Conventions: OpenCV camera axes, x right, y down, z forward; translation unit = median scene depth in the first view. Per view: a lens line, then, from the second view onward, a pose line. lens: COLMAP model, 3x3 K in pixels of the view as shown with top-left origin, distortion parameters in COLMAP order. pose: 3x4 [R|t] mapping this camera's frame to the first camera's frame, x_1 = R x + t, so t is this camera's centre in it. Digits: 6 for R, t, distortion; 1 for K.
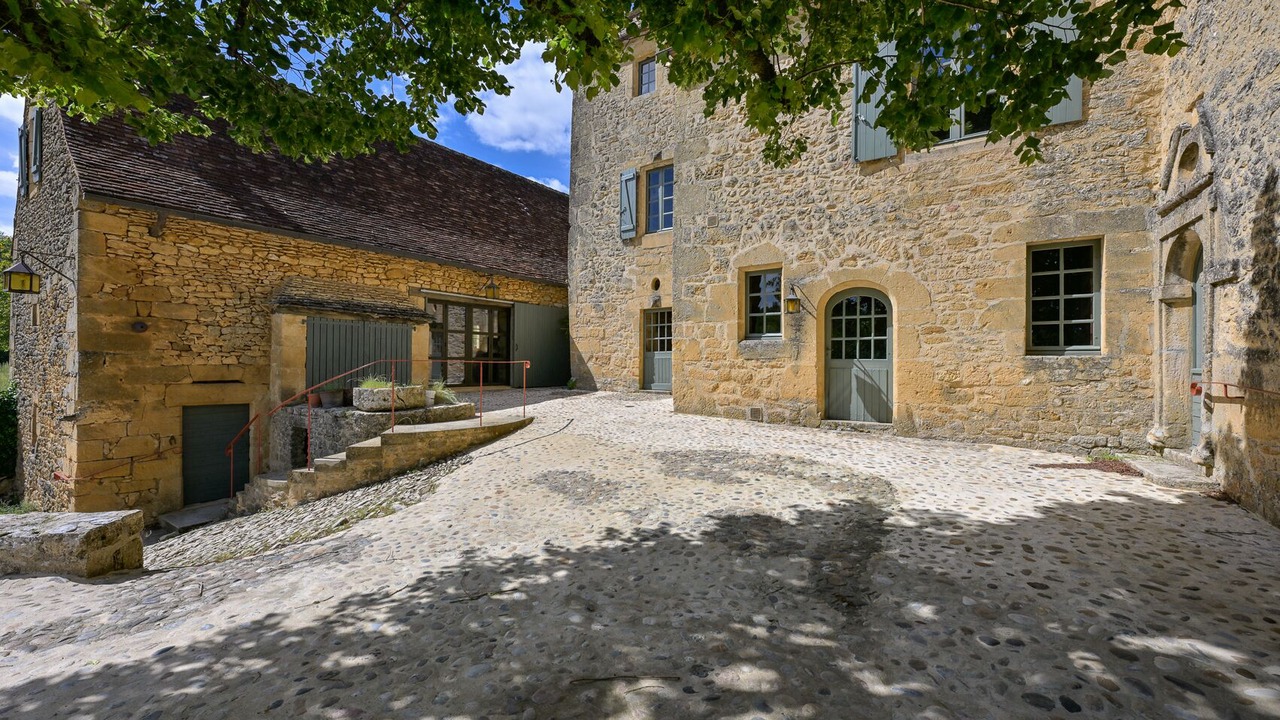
lens RADIAL K [[505.5, 0, 638.8], [0, 505.5, 361.1], [0, 0, 1]] dist [-0.001498, 0.000001]
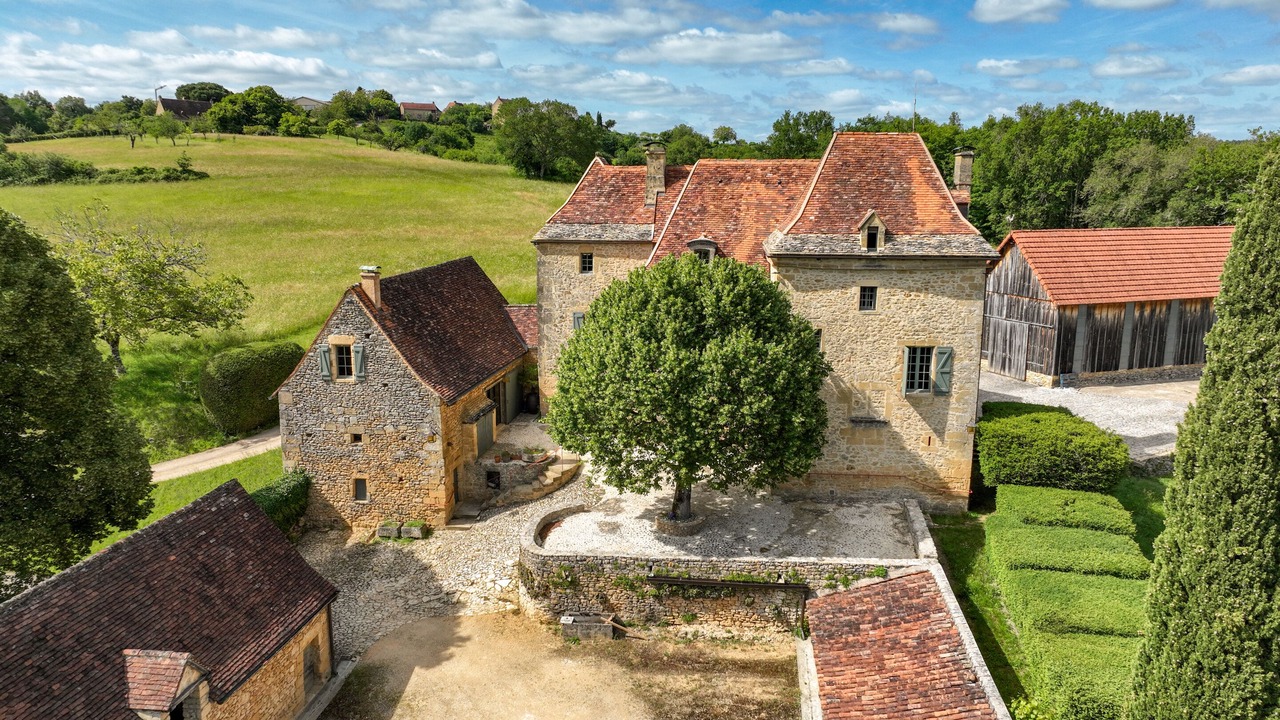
lens RADIAL K [[906.4, 0, 640.0], [0, 906.4, 360.0], [0, 0, 1]] dist [-0.002300, -0.000677]
pose [[0.889725, -0.097263, 0.446015, -2.193342], [0.004324, 0.978790, 0.204819, -1.454232], [-0.456476, -0.180304, 0.871275, -3.430830]]
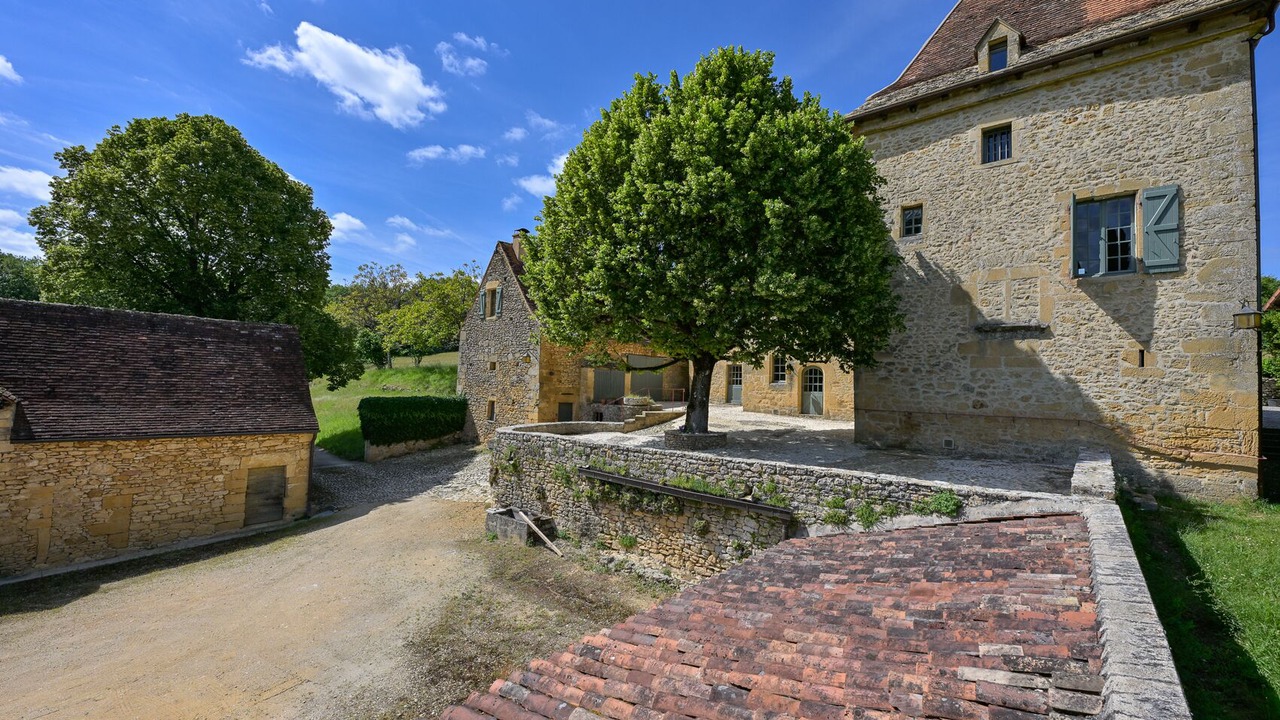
lens RADIAL K [[505.5, 0, 638.8], [0, 505.5, 361.1], [0, 0, 1]] dist [-0.001498, 0.000001]
pose [[0.993136, 0.018568, -0.115486, -0.184636], [-0.023523, 0.998854, -0.041686, -0.032764], [0.114580, 0.044116, 0.992434, -1.805517]]
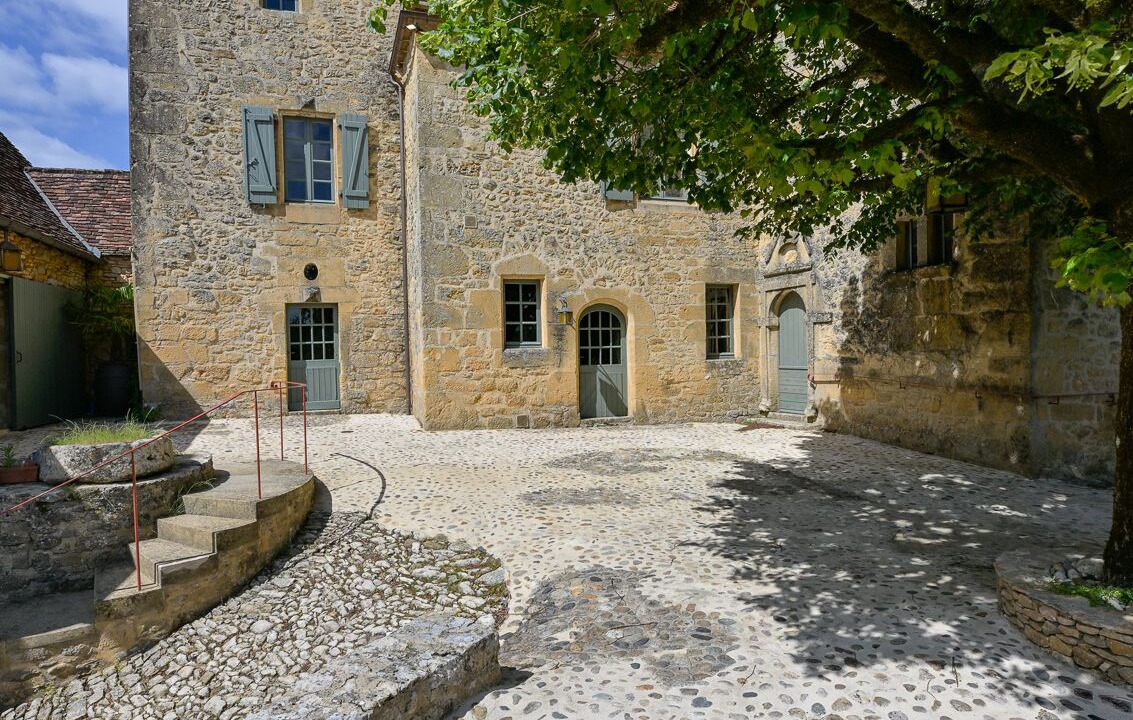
lens RADIAL K [[671.9, 0, 566.3], [0, 671.9, 362.5], [0, 0, 1]] dist [-0.002597, -0.000120]
pose [[0.593708, -0.029678, 0.804133, -0.866215], [0.021729, 0.999547, 0.020847, -0.043219], [-0.804387, 0.005096, 0.594083, 0.136269]]
